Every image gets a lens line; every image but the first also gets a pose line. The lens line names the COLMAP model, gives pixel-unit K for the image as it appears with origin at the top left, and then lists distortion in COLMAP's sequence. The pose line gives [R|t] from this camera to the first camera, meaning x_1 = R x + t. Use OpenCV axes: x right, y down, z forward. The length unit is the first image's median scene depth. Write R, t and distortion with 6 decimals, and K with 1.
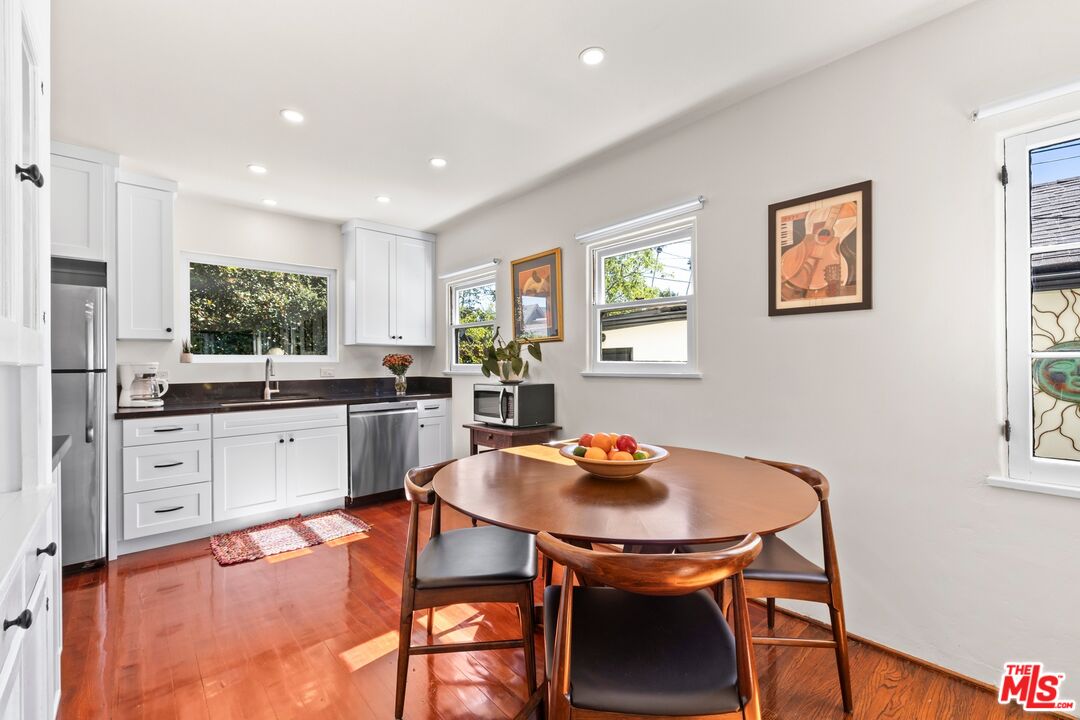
lens RADIAL K [[462.5, 0, 539.1], [0, 462.5, 359.6], [0, 0, 1]] dist [0.001190, 0.000127]
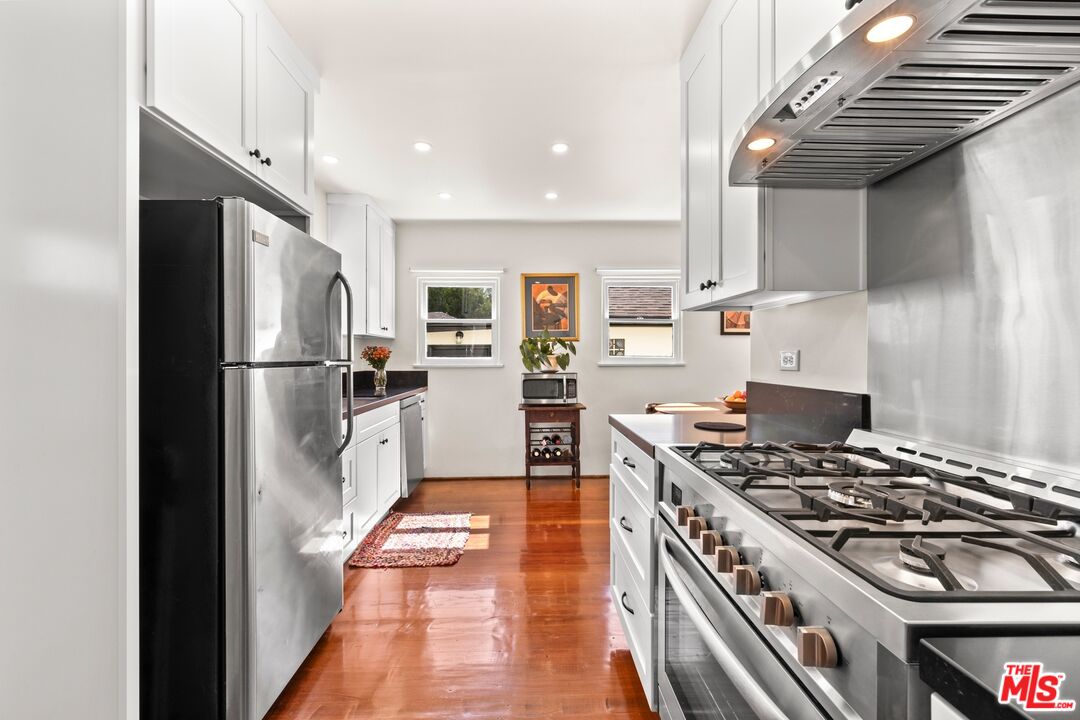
lens RADIAL K [[462.5, 0, 540.9], [0, 462.5, 358.1], [0, 0, 1]] dist [0.001190, 0.000127]
pose [[0.628773, 0.002818, 0.777584, -1.058244], [-0.009388, 0.999948, 0.003968, 0.006219], [-0.777532, -0.009795, 0.628767, 0.204830]]
